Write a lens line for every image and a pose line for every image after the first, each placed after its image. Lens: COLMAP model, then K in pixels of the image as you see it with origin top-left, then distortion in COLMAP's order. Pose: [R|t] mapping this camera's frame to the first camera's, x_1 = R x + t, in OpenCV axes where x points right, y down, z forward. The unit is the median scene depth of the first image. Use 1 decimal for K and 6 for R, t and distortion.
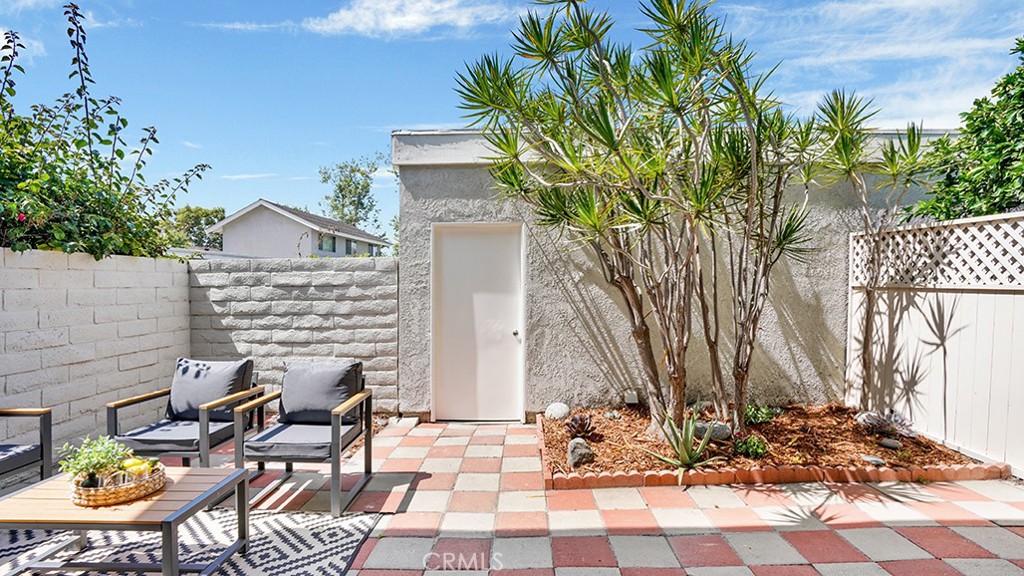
lens RADIAL K [[485.1, 0, 512.0], [0, 485.1, 288.0], [0, 0, 1]] dist [-0.047259, 0.001098]
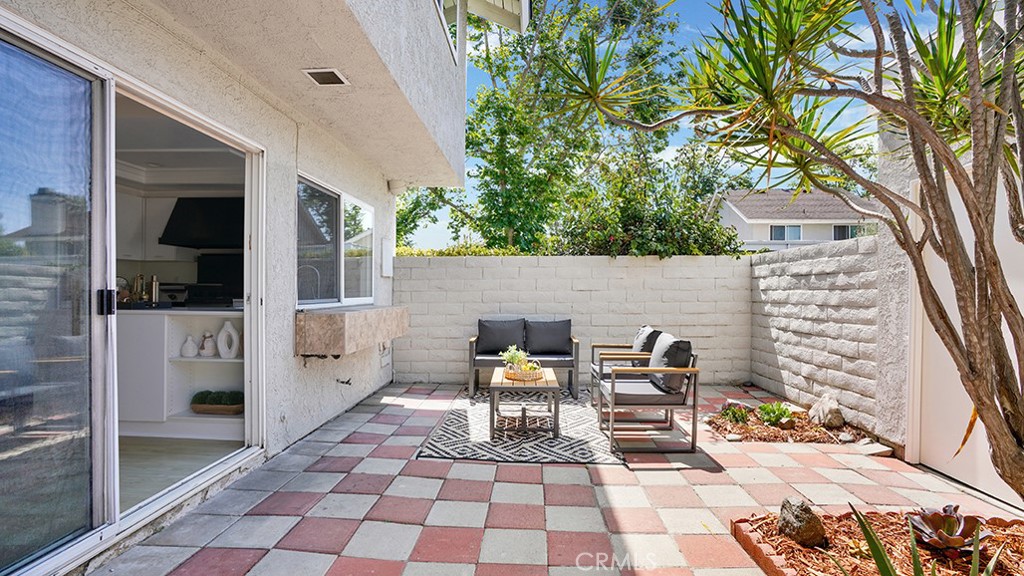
lens RADIAL K [[473.8, 0, 521.4], [0, 473.8, 291.0], [0, 0, 1]] dist [-0.036861, -0.000053]
pose [[0.001705, 0.009021, -0.999958, 0.530901], [-0.004817, 0.999948, 0.009012, 0.024141], [0.999987, 0.004802, 0.001748, 0.451473]]
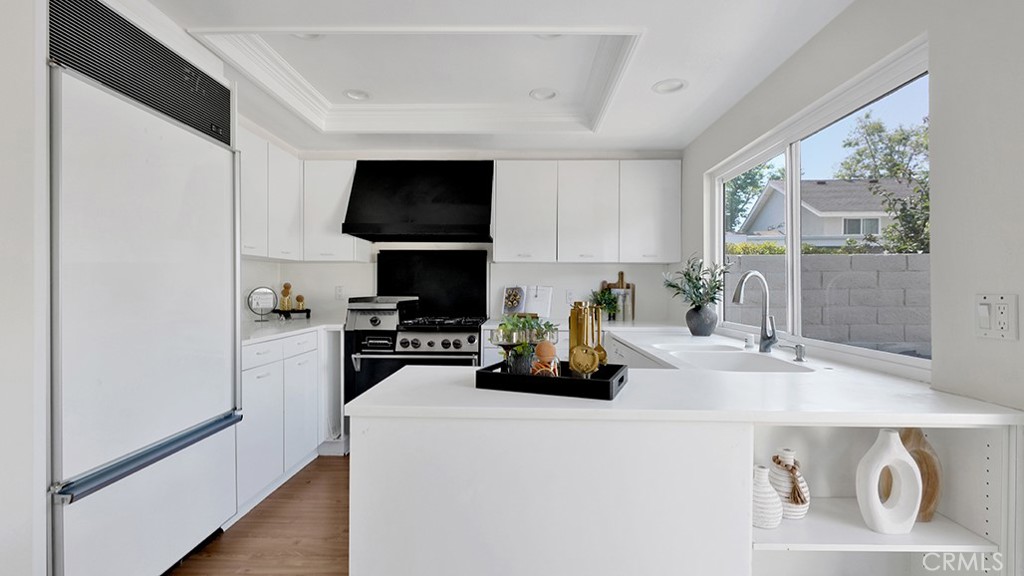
lens RADIAL K [[482.0, 0, 512.0], [0, 482.0, 288.0], [0, 0, 1]] dist [-0.001102, -0.000067]
pose [[-0.001983, 0.005854, -0.999981, 0.096608], [-0.002759, 0.999979, 0.005859, -0.001320], [0.999994, 0.002771, -0.001967, -0.210465]]
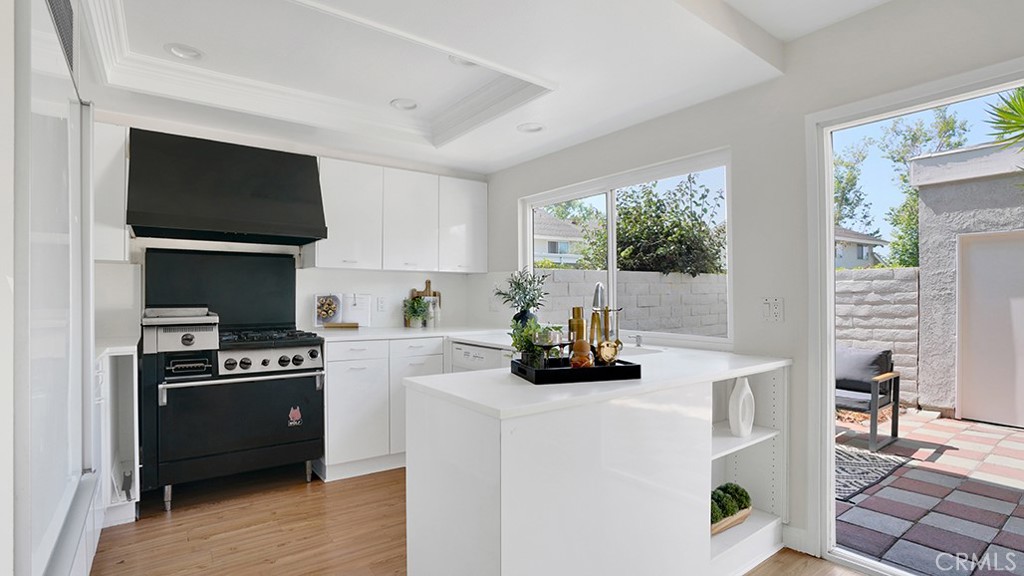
lens RADIAL K [[495.1, 0, 509.1], [0, 495.1, 293.5], [0, 0, 1]] dist [-0.066336, 0.026313]
pose [[0.616123, 0.000576, -0.787649, 0.057533], [-0.000797, 1.000000, 0.000107, -0.001266], [0.787649, 0.000561, 0.616124, -0.461775]]
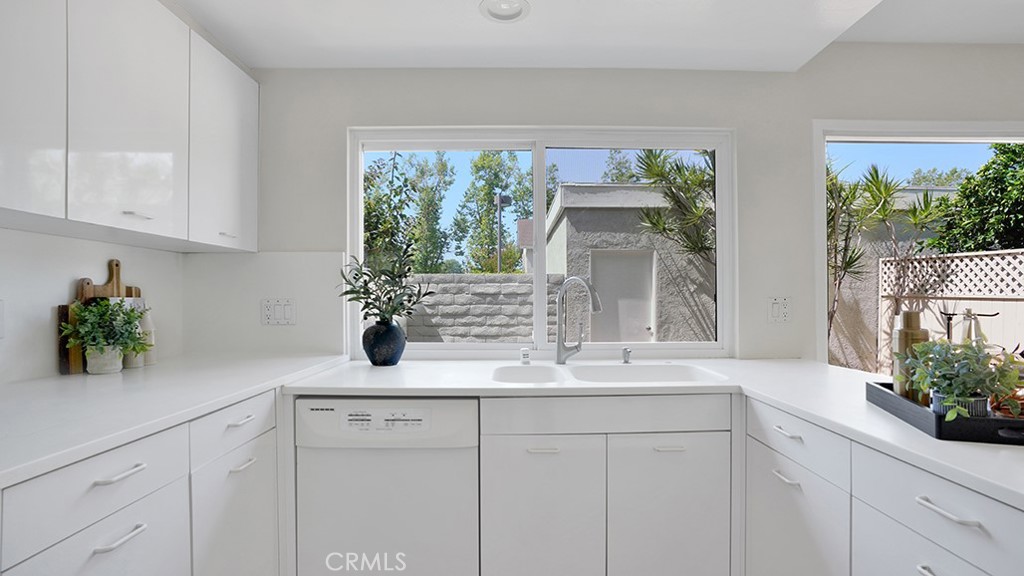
lens RADIAL K [[486.6, 0, 521.9], [0, 486.6, 287.1], [0, 0, 1]] dist [-0.036381, -0.000074]
pose [[0.999151, 0.004257, 0.040987, -0.438963], [-0.003477, 0.999812, -0.019093, 0.002392], [-0.041061, 0.018934, 0.998977, -0.407604]]
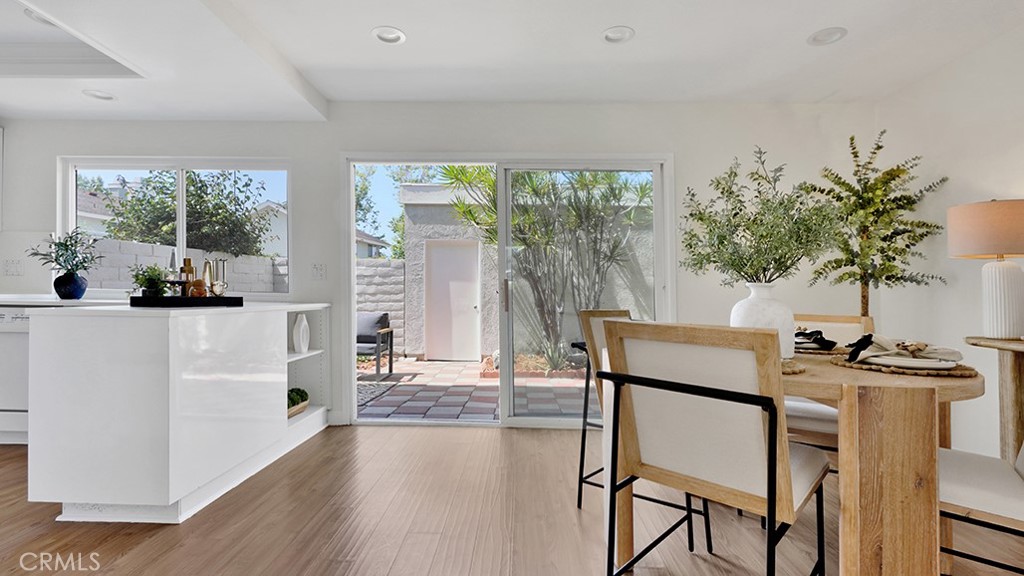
lens RADIAL K [[486.9, 0, 526.2], [0, 486.9, 313.3], [0, 0, 1]] dist [-0.026651, 0.000270]
pose [[0.999196, 0.018851, 0.035384, 0.130831], [-0.020424, 0.998795, 0.044636, 0.039259], [-0.034500, -0.045323, 0.998376, -0.719495]]
